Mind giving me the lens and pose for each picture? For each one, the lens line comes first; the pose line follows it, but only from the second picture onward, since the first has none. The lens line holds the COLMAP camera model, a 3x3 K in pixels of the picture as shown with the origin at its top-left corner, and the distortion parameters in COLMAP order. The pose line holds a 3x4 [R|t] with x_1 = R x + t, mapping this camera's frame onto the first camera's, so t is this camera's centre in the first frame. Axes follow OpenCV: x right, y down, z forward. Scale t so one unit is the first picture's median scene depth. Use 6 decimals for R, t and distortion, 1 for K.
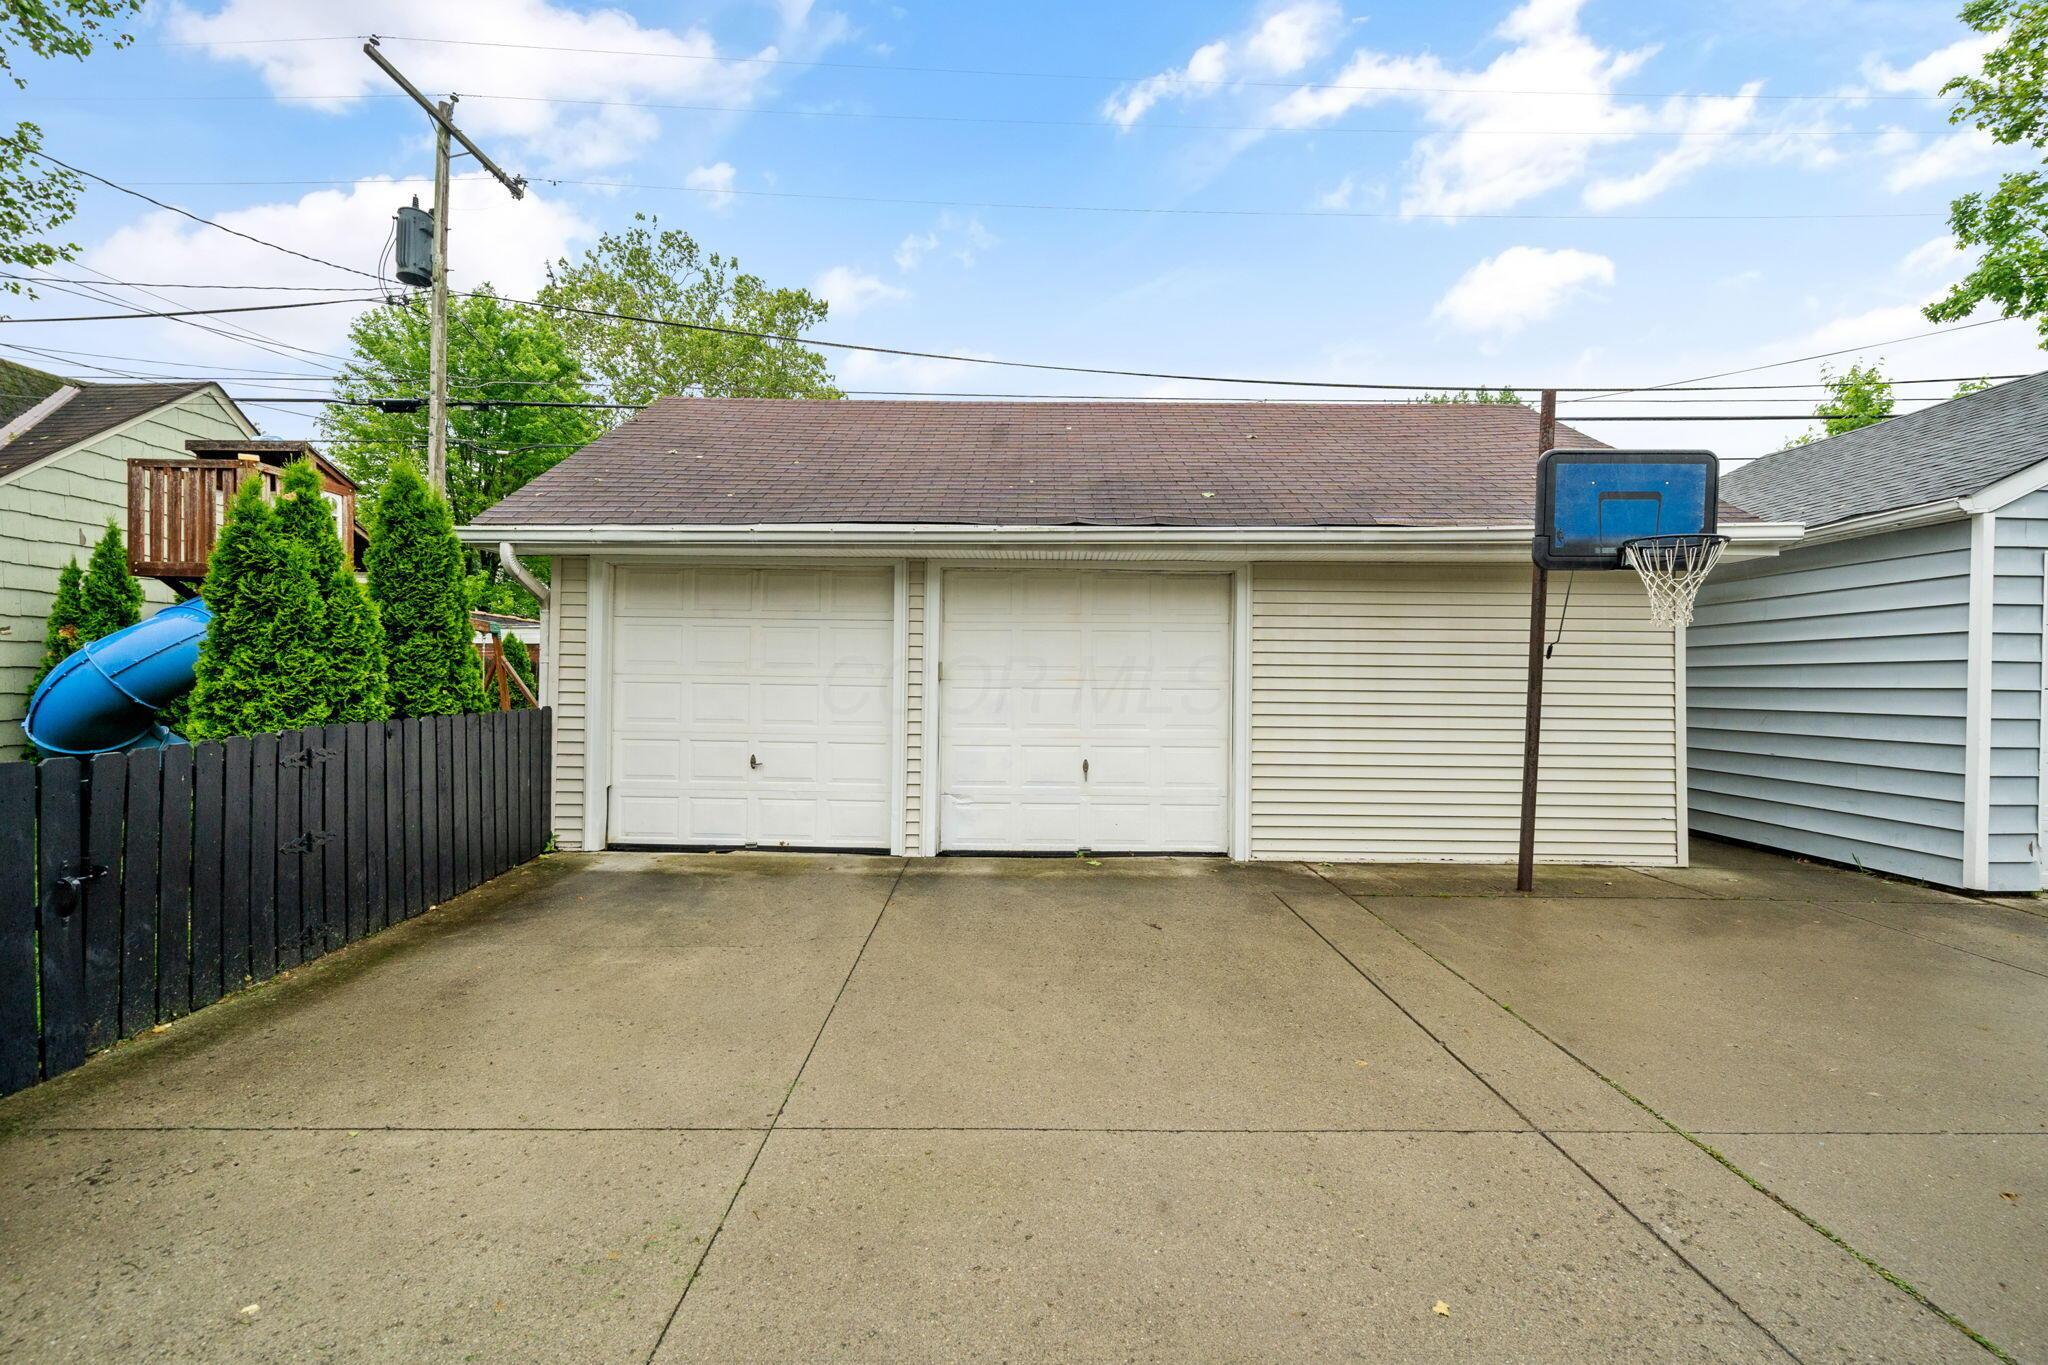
lens RADIAL K [[861.8, 0, 1021.6], [0, 861.8, 694.7], [0, 0, 1]] dist [0.000511, 0.000098]
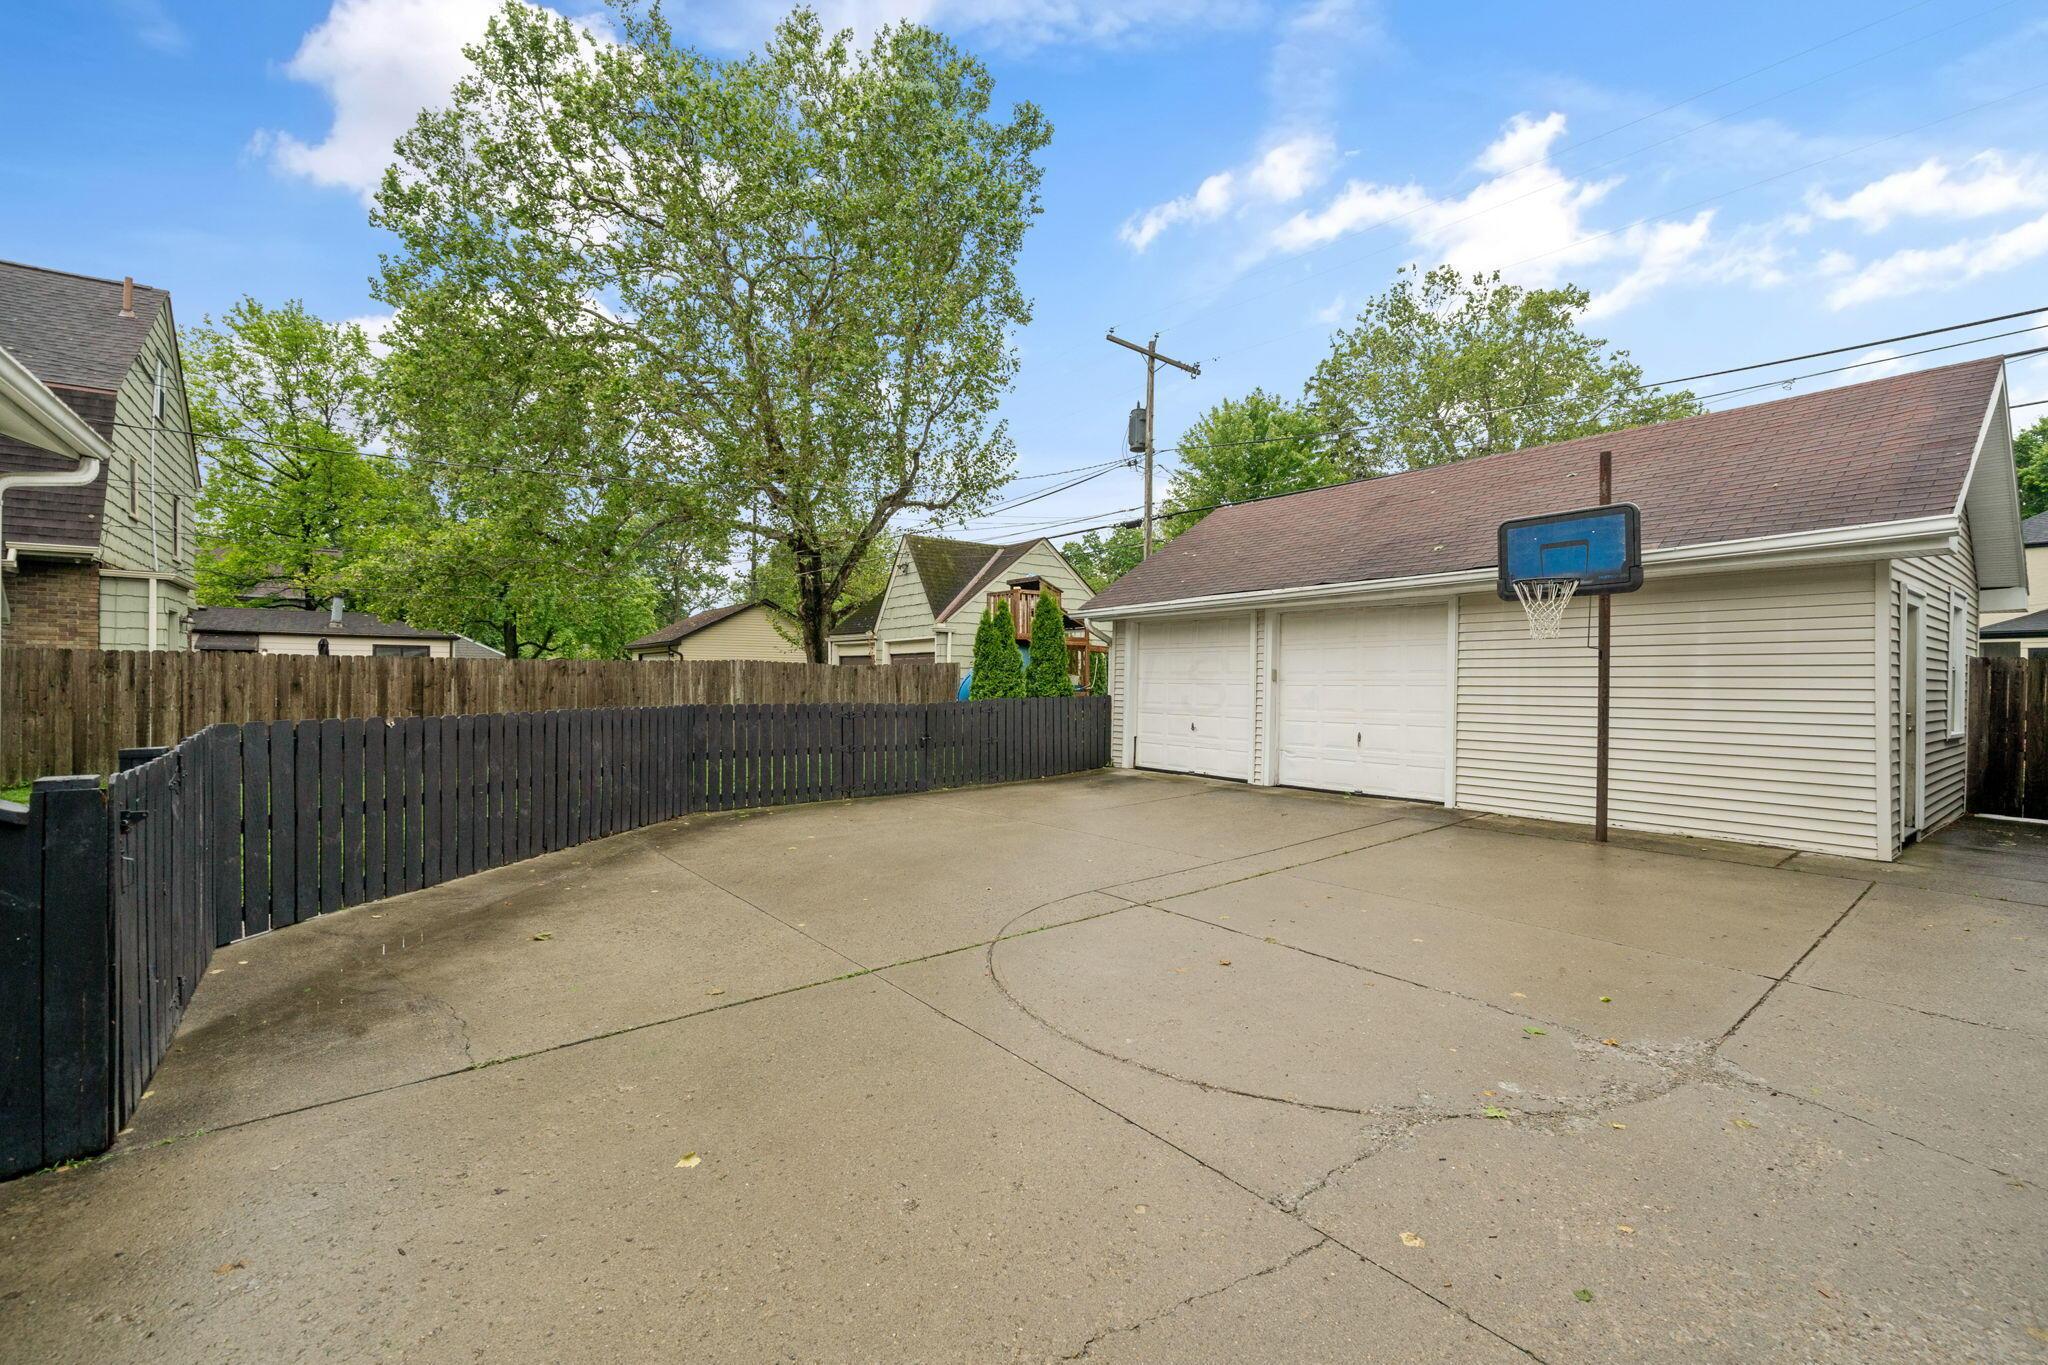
lens RADIAL K [[861.8, 0, 1021.6], [0, 861.8, 694.7], [0, 0, 1]] dist [0.000511, 0.000098]
pose [[0.612351, 0.005055, -0.790570, 0.903438], [-0.013267, 0.999904, -0.003883, 0.022360], [0.790475, 0.012866, 0.612360, -0.394849]]
